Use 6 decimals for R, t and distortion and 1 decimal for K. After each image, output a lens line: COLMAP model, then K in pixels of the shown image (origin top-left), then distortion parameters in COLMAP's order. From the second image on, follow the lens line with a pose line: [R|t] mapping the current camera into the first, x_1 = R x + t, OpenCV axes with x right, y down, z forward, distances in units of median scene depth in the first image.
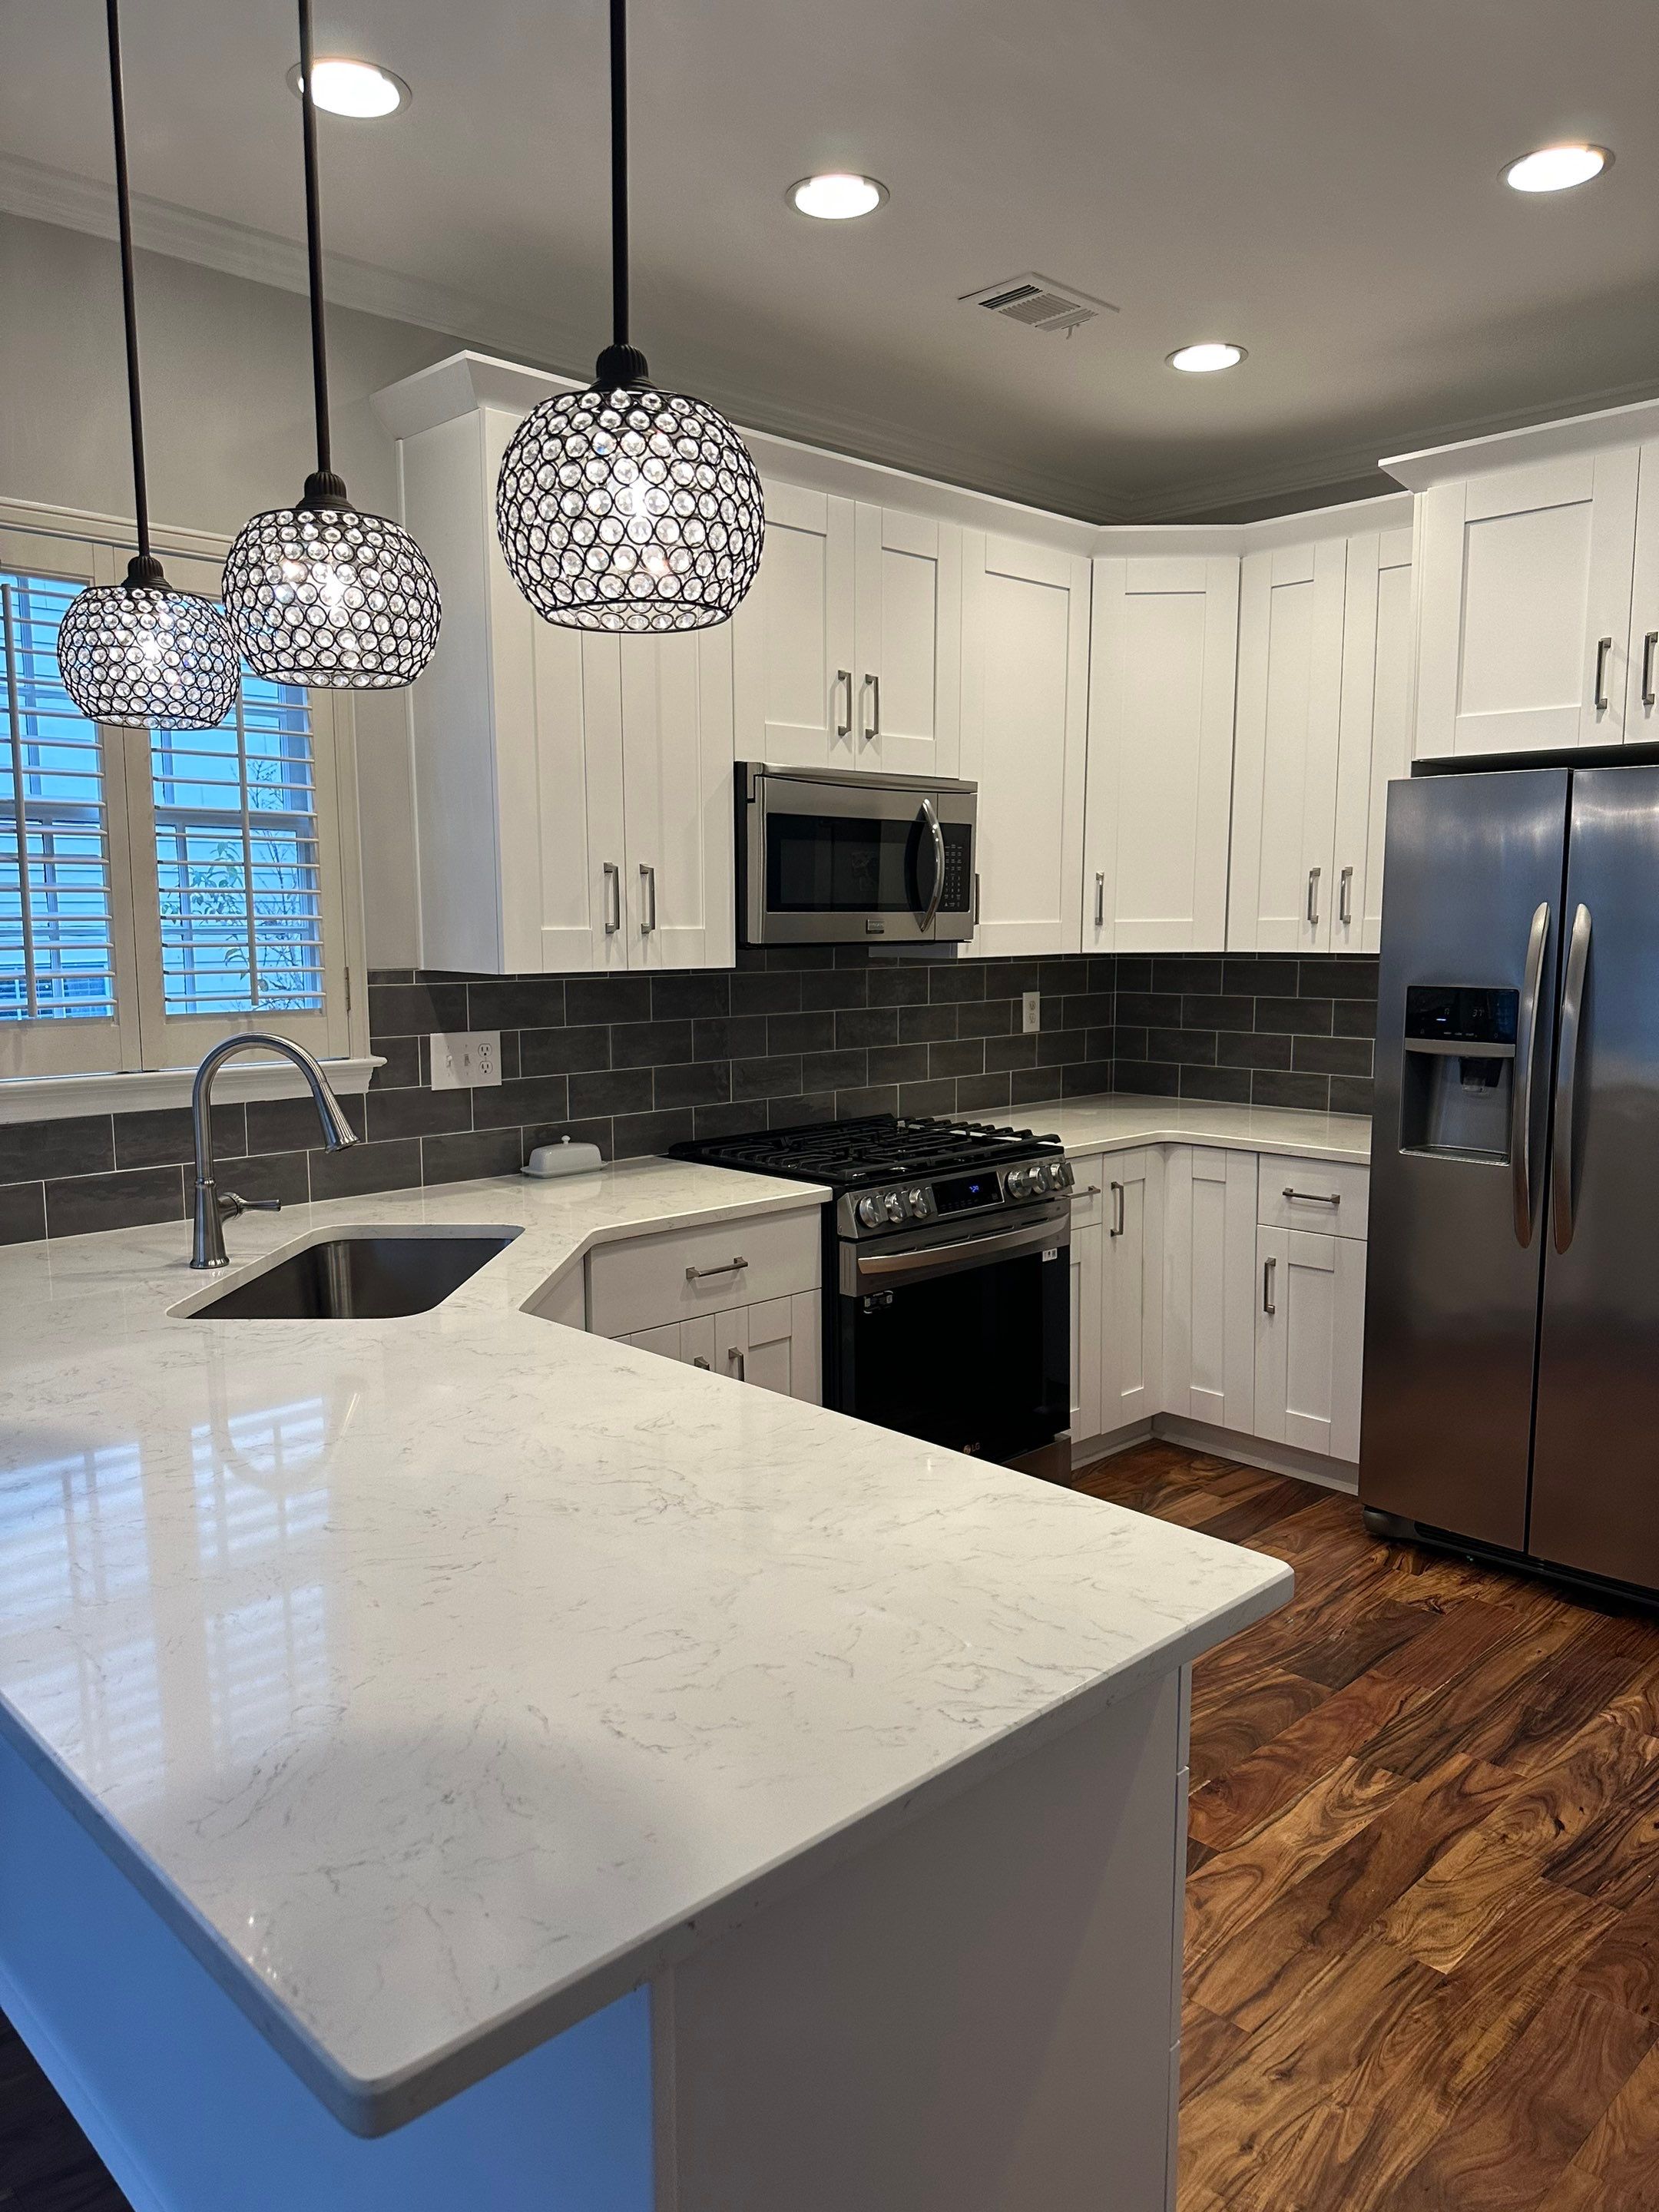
lens RADIAL K [[1565.3, 0, 811.1], [0, 1565.3, 1114.8], [0, 0, 1]] dist [0.052950, -0.068898]
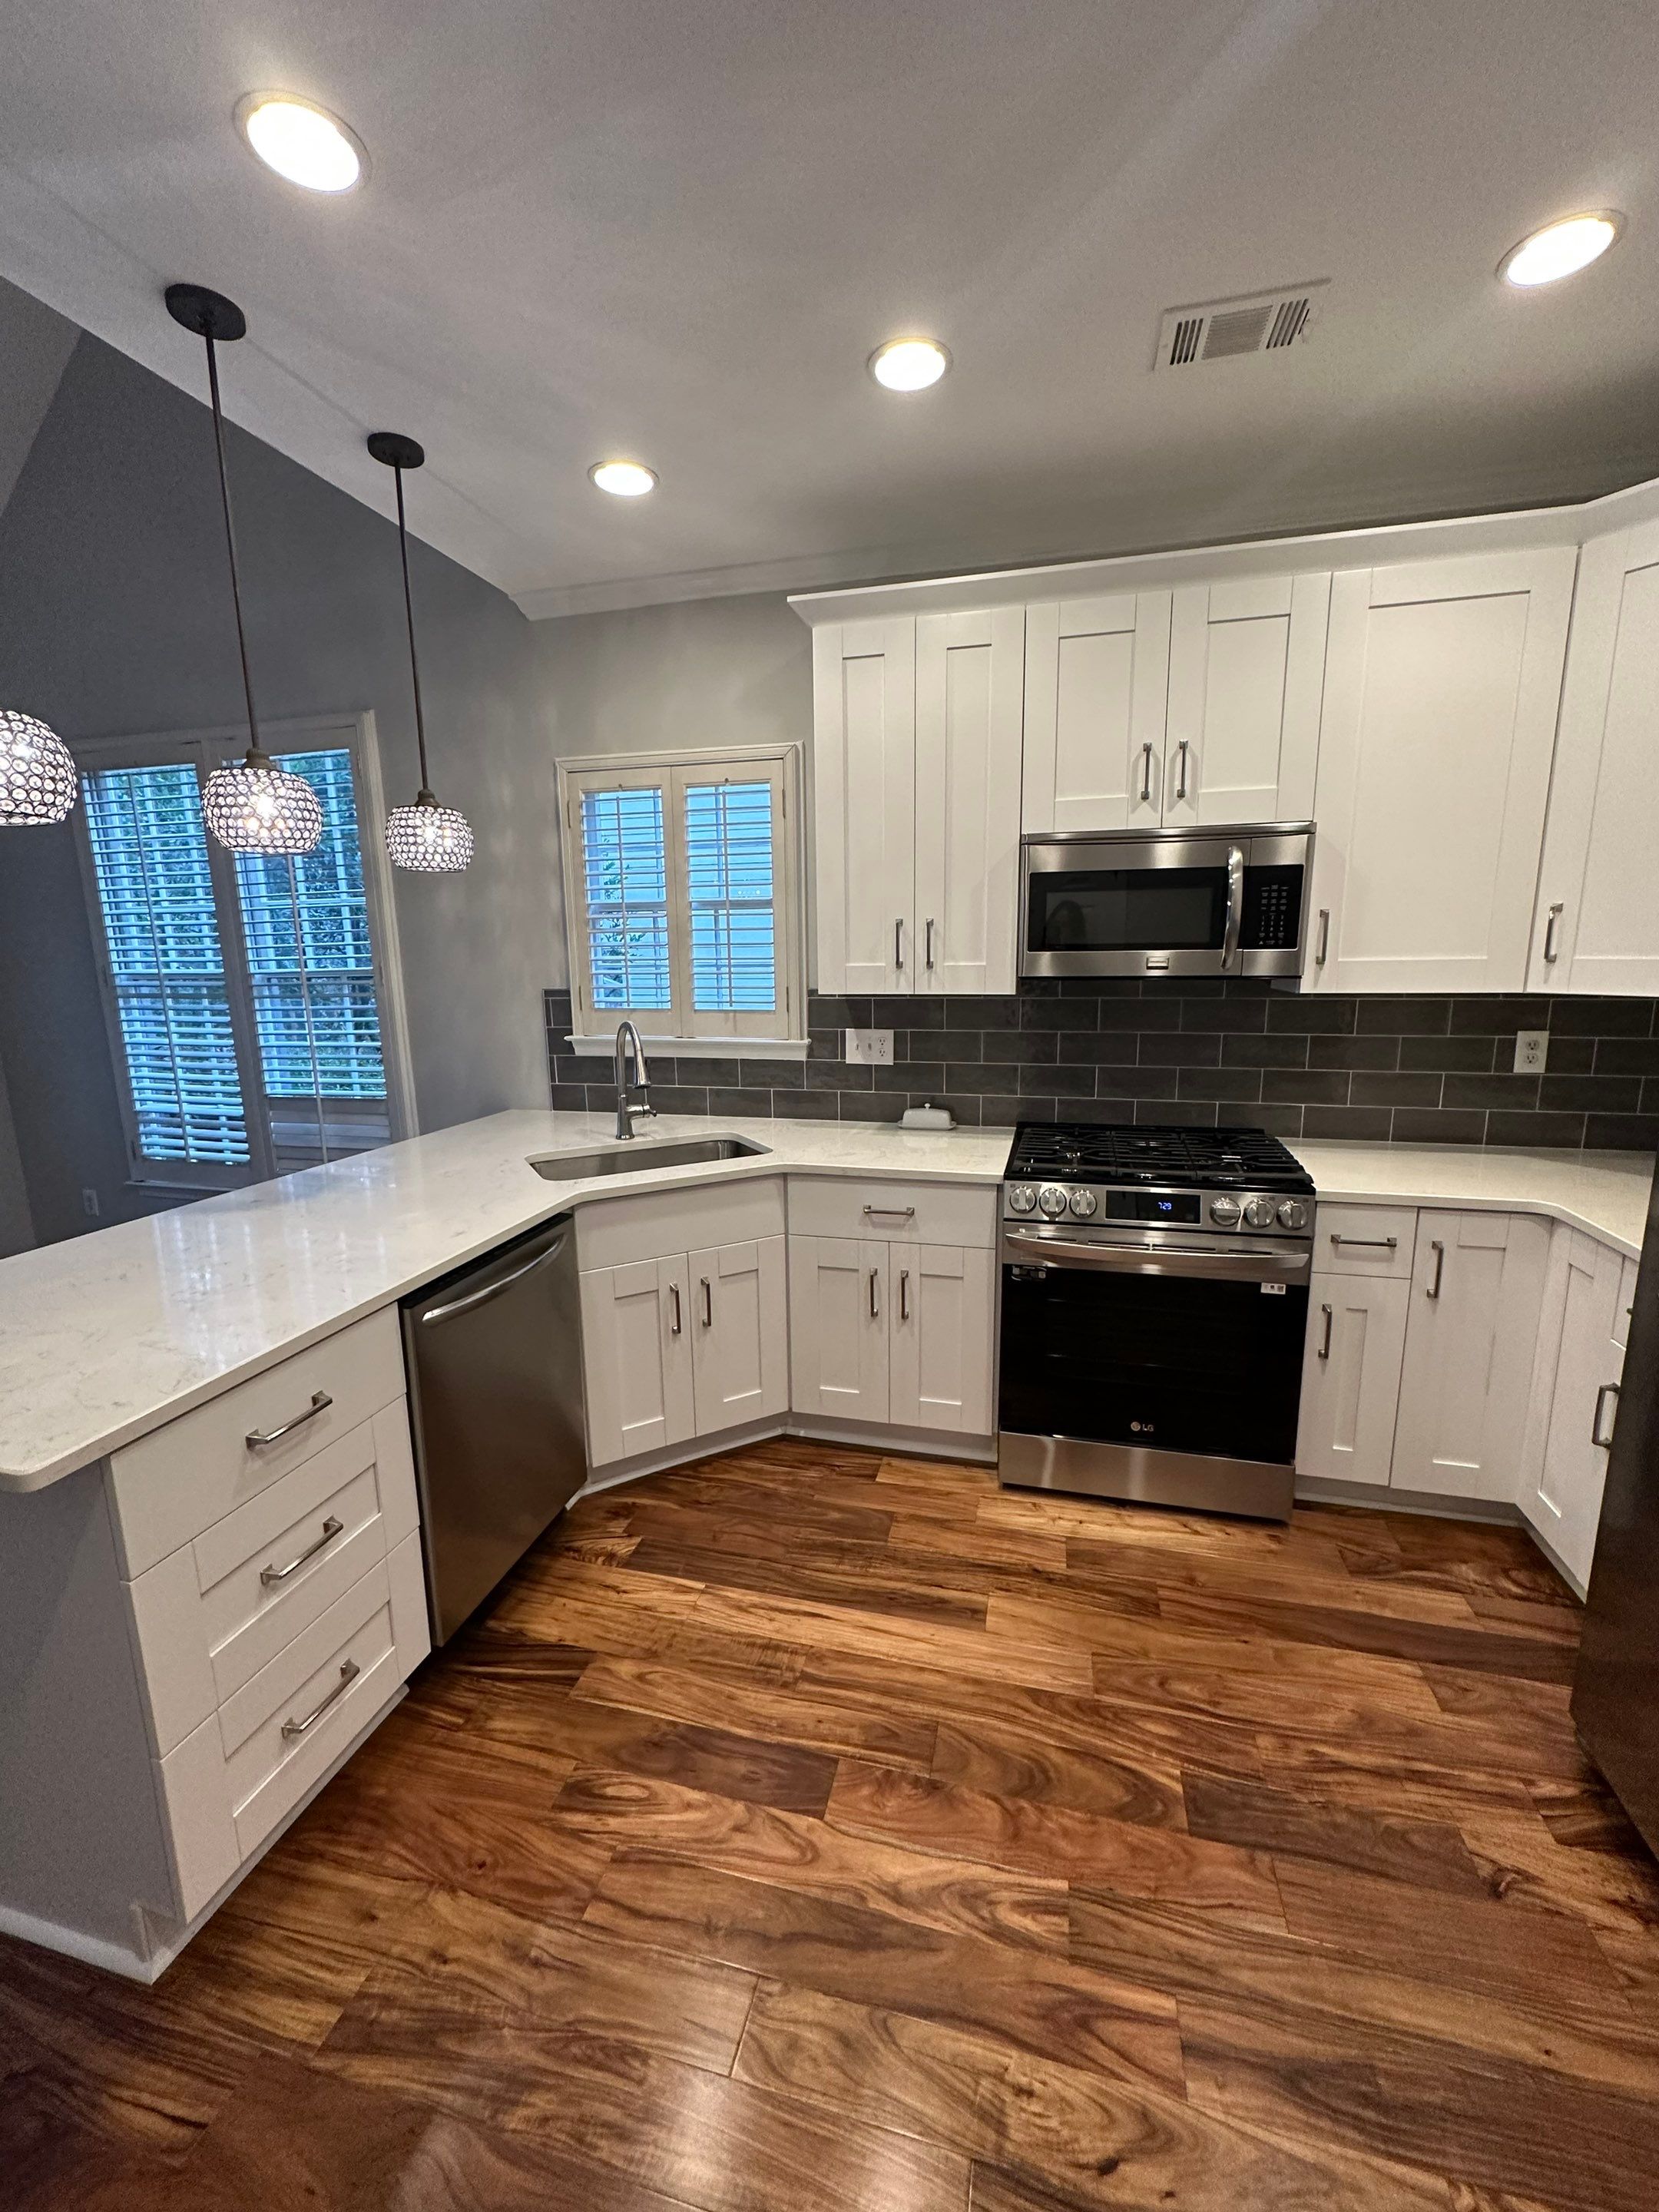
lens RADIAL K [[882.7, 0, 830.1], [0, 882.7, 1107.5], [0, 0, 1]] dist [-0.004627, 0.001570]
pose [[0.522585, 0.148045, -0.839635, 0.529132], [-0.098140, 0.988708, 0.113247, -0.072526], [0.846920, 0.023221, 0.531213, 0.499574]]
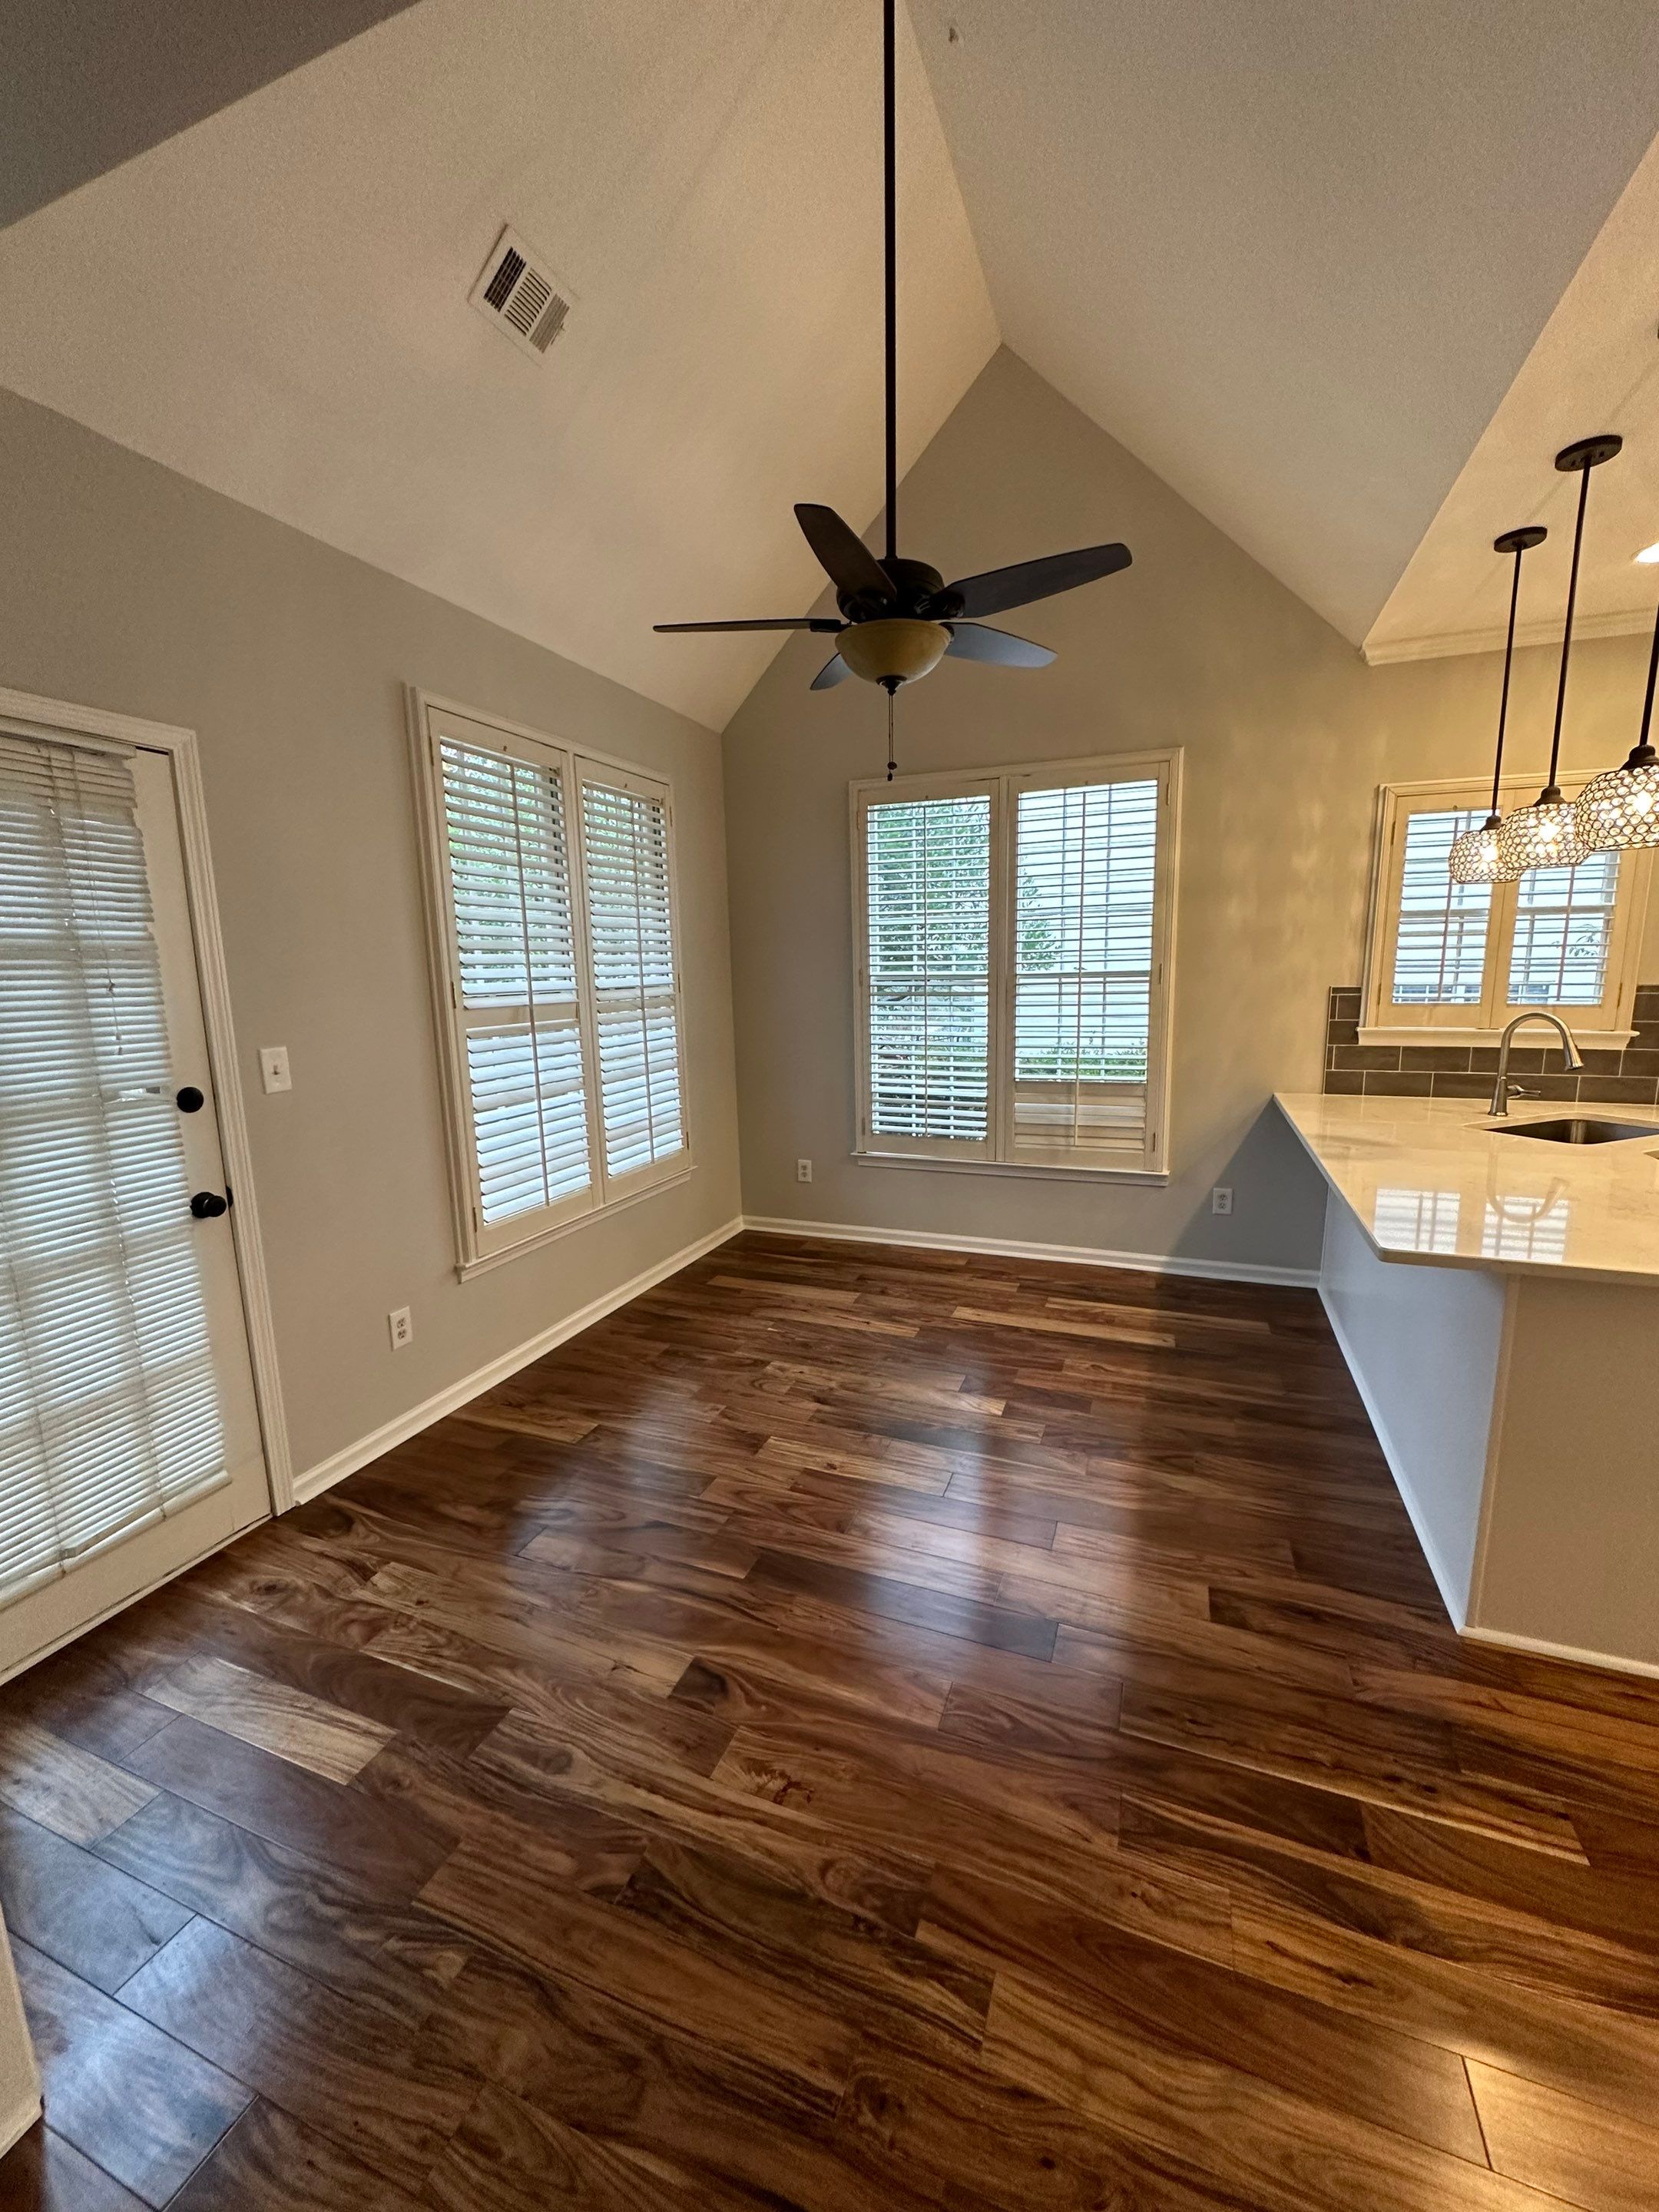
lens RADIAL K [[882.7, 0, 827.9], [0, 882.7, 1104.2], [0, 0, 1]] dist [-0.004627, 0.001570]
pose [[0.413843, 0.149474, -0.897993, 0.272750], [-0.098025, 0.988010, 0.119282, 0.016767], [0.905055, 0.038662, 0.423533, -0.303996]]
